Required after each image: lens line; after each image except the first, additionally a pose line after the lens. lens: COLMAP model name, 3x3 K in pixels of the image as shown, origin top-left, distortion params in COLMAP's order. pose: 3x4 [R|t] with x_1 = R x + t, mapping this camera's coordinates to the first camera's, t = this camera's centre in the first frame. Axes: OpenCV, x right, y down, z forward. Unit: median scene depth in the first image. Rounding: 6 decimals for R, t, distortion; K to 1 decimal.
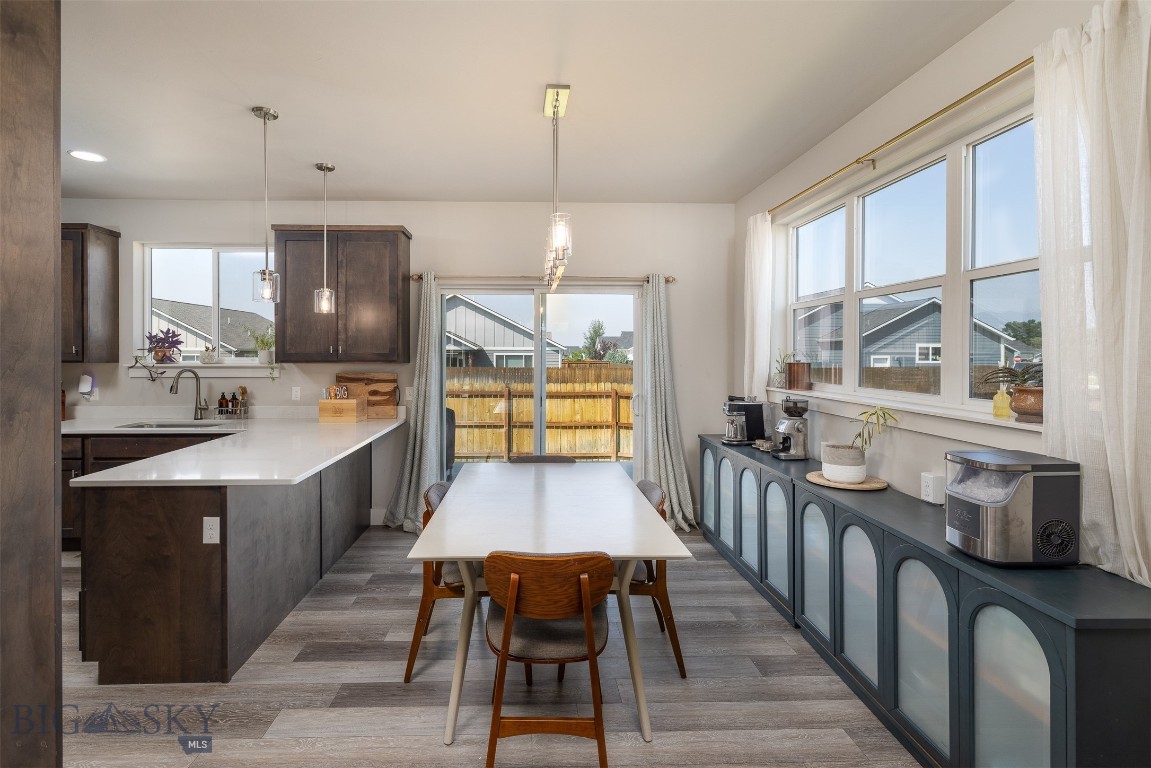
lens RADIAL K [[524.6, 0, 539.6], [0, 524.6, 357.5], [0, 0, 1]] dist [0.003397, -0.000364]
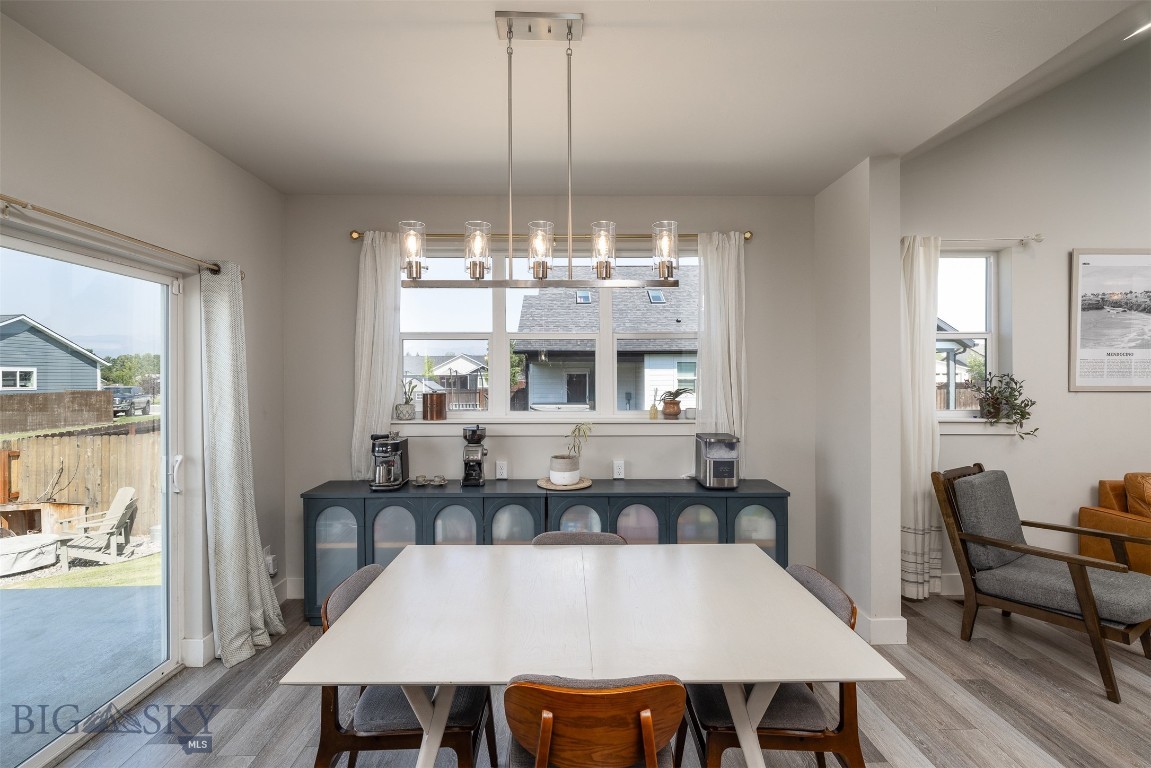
lens RADIAL K [[485.0, 0, 568.3], [0, 485.0, 376.7], [0, 0, 1]] dist [0.000618, -0.000418]
pose [[0.007058, -0.002295, 0.999972, -0.369010], [0.011527, 0.999931, 0.002213, -0.017609], [-0.999909, 0.011511, 0.007084, 0.596414]]
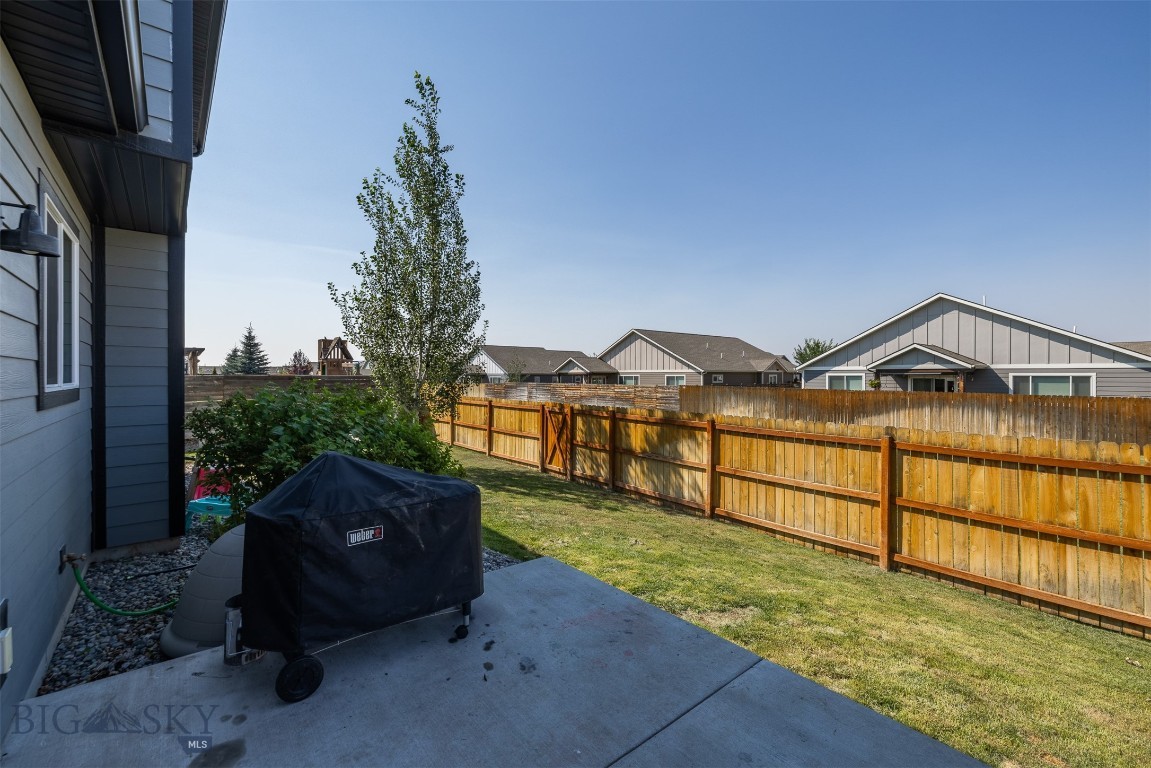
lens RADIAL K [[485.0, 0, 572.1], [0, 485.0, 378.1], [0, 0, 1]] dist [0.000618, -0.000418]
pose [[0.632641, 0.004147, -0.774434, 0.346508], [-0.004520, 0.999988, 0.001662, -0.003831], [0.774432, 0.002448, 0.632652, 1.195035]]
